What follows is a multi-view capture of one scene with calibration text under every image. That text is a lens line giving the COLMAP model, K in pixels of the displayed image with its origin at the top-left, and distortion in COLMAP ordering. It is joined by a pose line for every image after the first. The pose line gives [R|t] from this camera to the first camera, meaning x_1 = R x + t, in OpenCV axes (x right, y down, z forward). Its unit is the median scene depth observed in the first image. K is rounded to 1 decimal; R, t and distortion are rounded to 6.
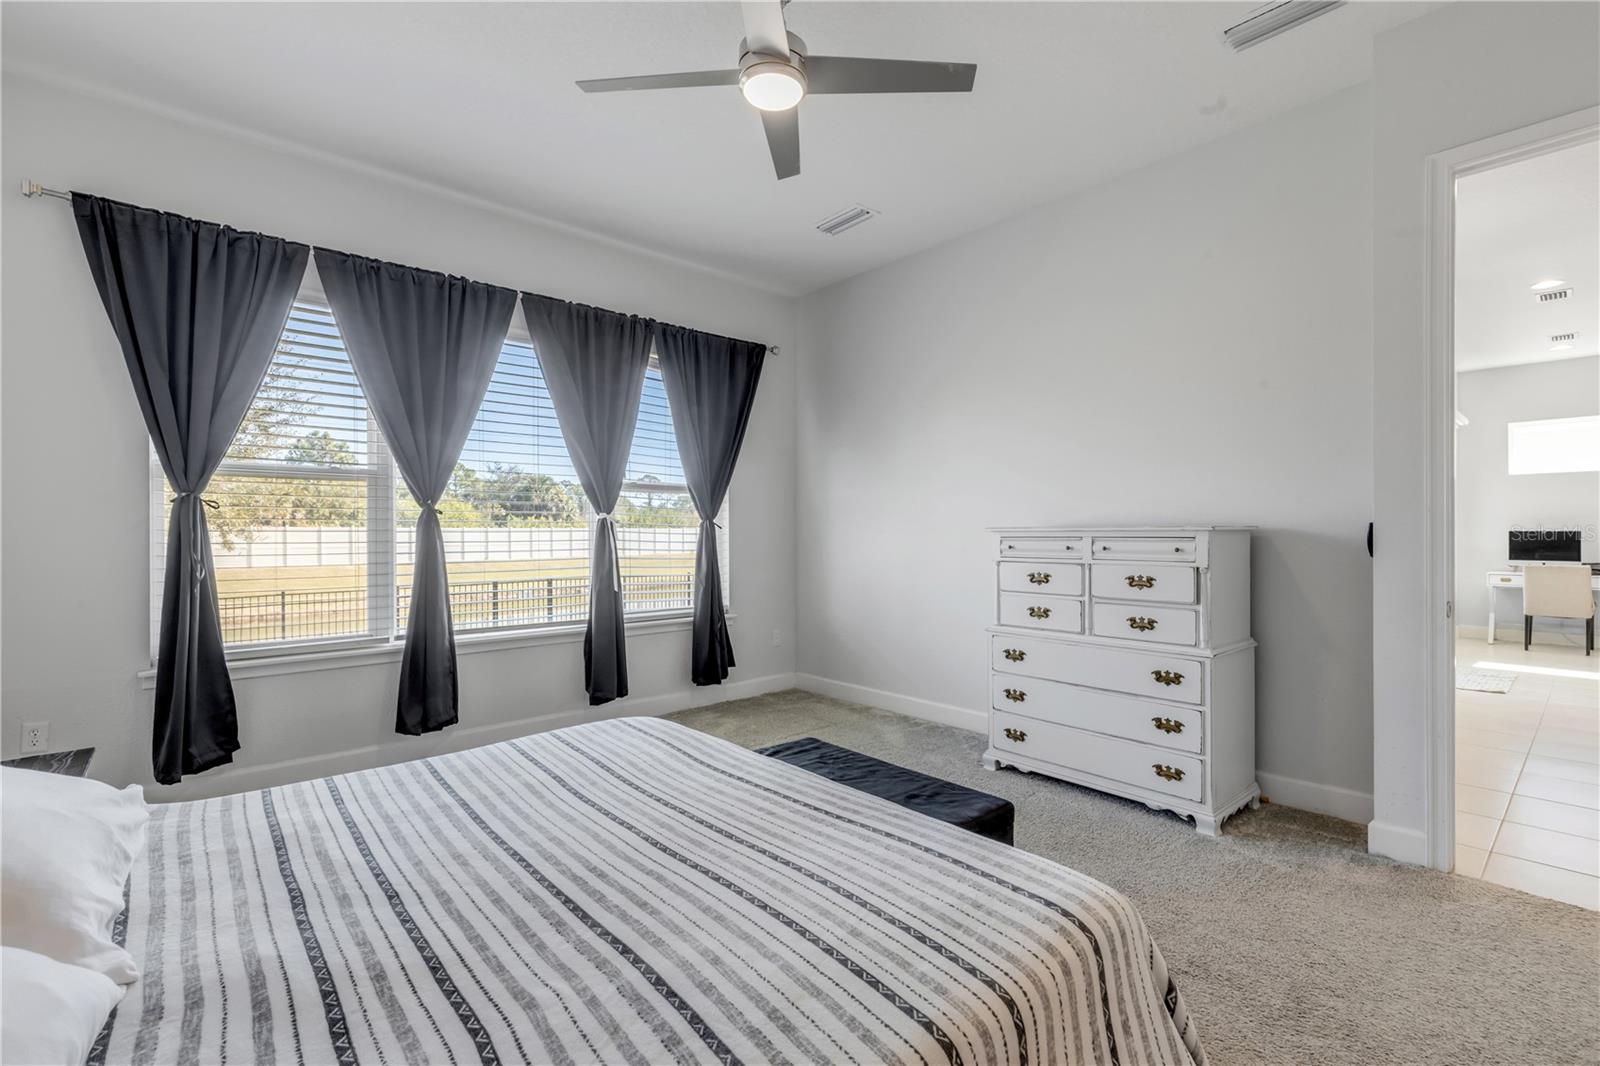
lens RADIAL K [[715.5, 0, 800.0], [0, 715.5, 533.0], [0, 0, 1]] dist [0.003728, -0.000365]
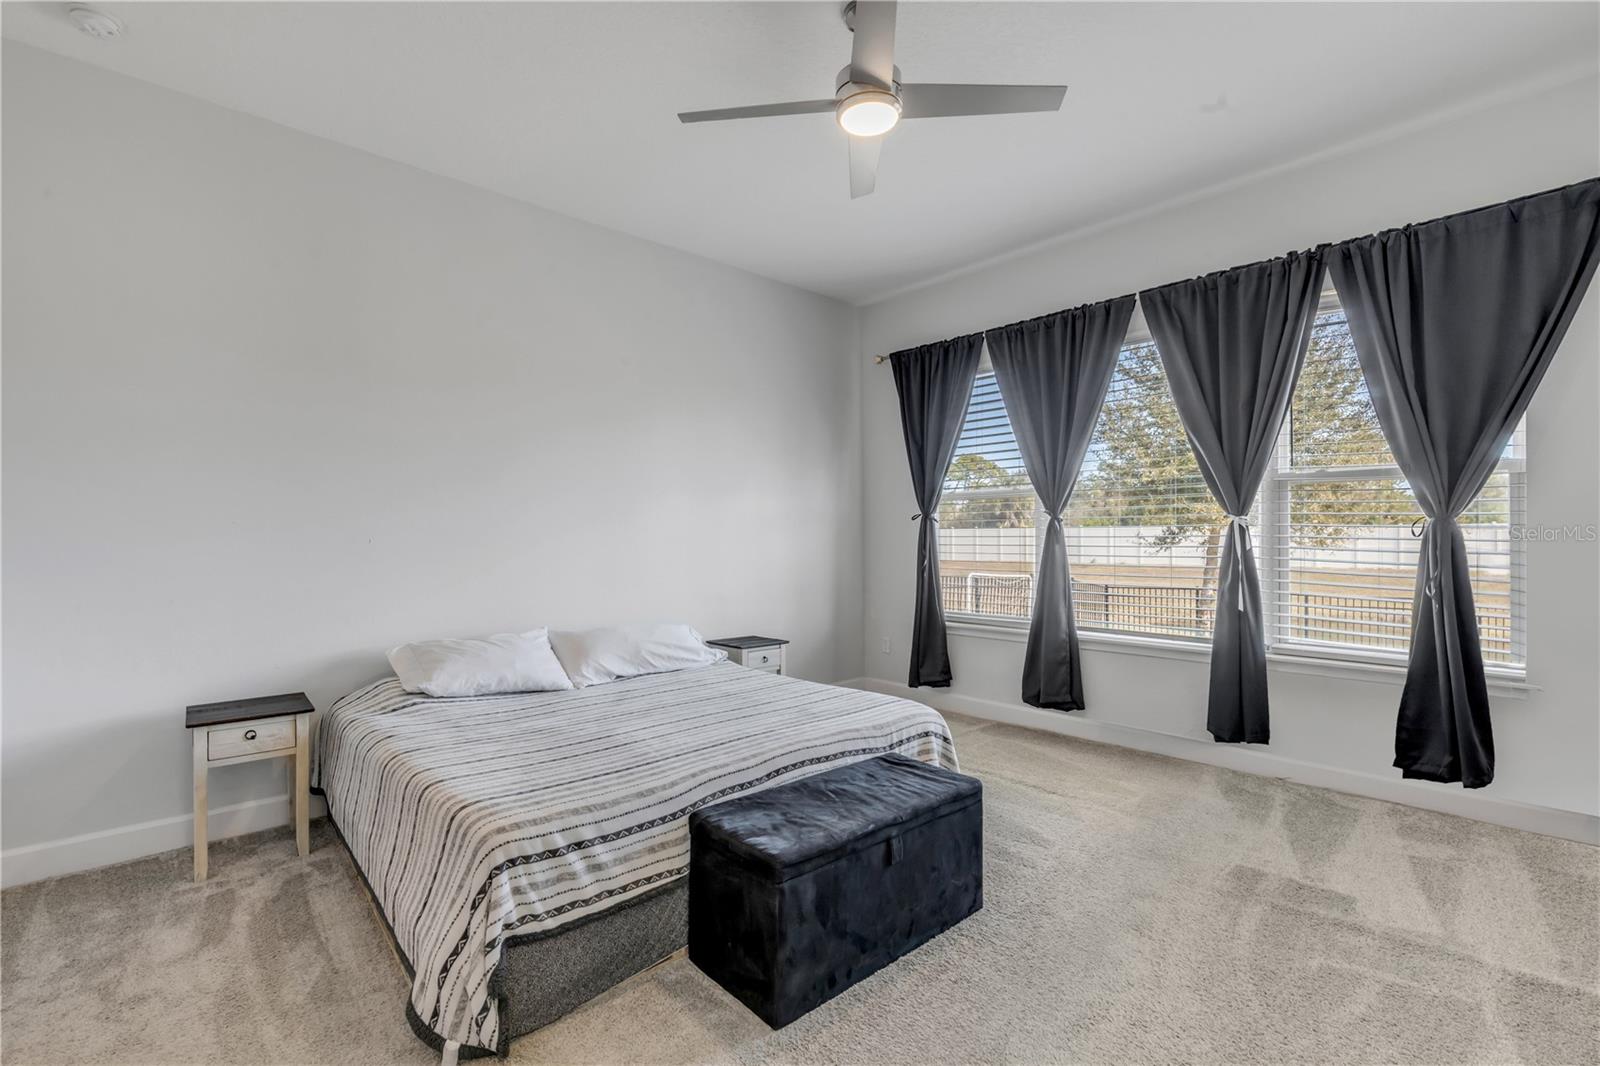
lens RADIAL K [[715.5, 0, 800.0], [0, 715.5, 533.0], [0, 0, 1]] dist [0.003728, -0.000365]
pose [[0.035895, -0.009095, -0.999314, 0.604501], [-0.002025, 0.999956, -0.009174, 0.003246], [0.999354, 0.002353, 0.035875, 0.526064]]
